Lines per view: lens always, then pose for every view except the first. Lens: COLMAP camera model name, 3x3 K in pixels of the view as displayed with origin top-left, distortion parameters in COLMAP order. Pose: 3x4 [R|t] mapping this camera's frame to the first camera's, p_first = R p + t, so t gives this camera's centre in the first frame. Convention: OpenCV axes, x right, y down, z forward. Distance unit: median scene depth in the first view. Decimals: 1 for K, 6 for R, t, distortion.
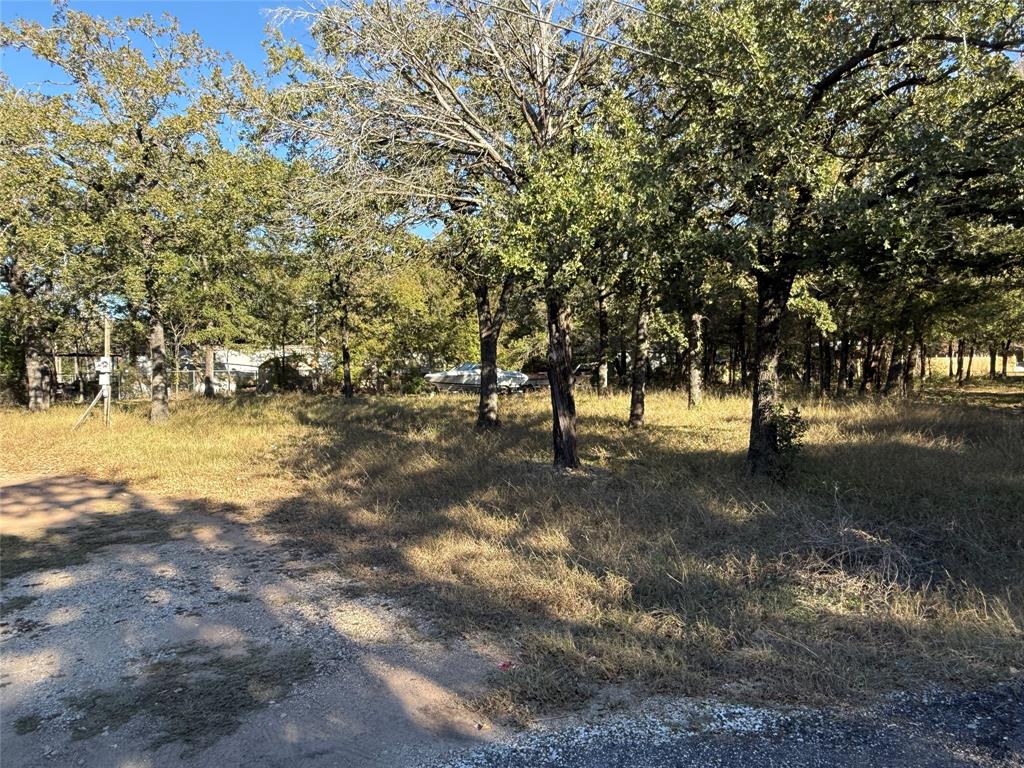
lens RADIAL K [[669.5, 0, 512.0], [0, 669.5, 384.0], [0, 0, 1]] dist [-0.000158, 0.000234]
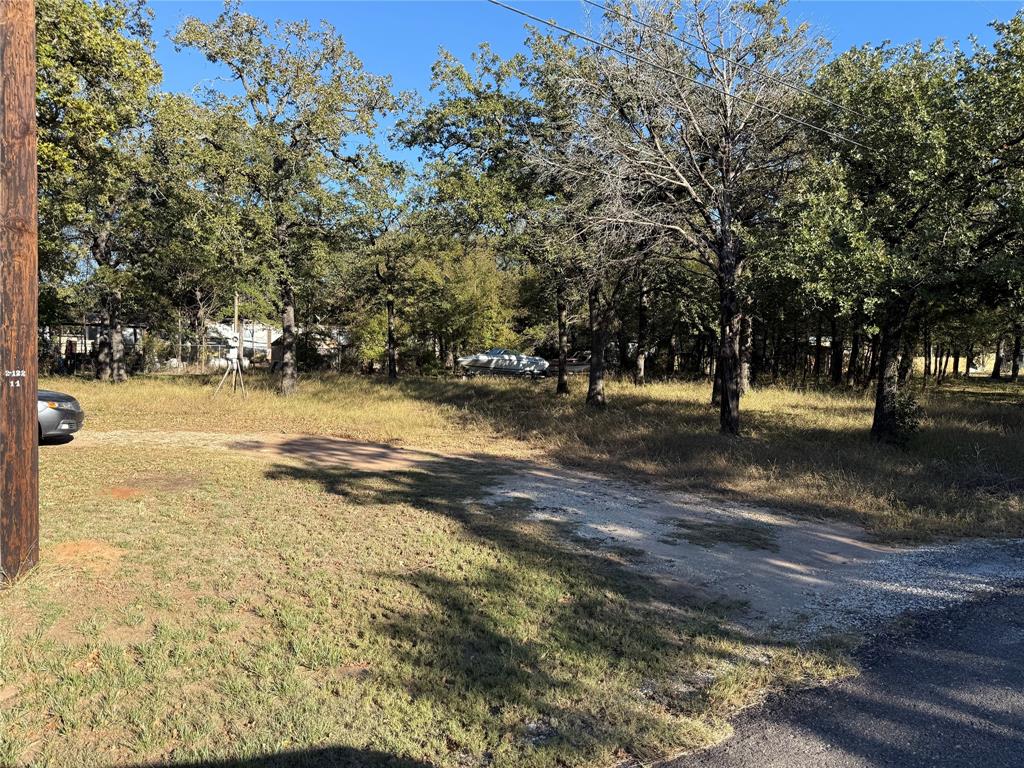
lens RADIAL K [[719.0, 0, 512.0], [0, 719.0, 384.0], [0, 0, 1]] dist [0.049894, -0.068068]
pose [[0.993941, 0.029645, 0.105840, -0.242822], [-0.031712, 0.999337, 0.017897, 0.004763], [-0.105239, -0.021145, 0.994222, -0.168395]]
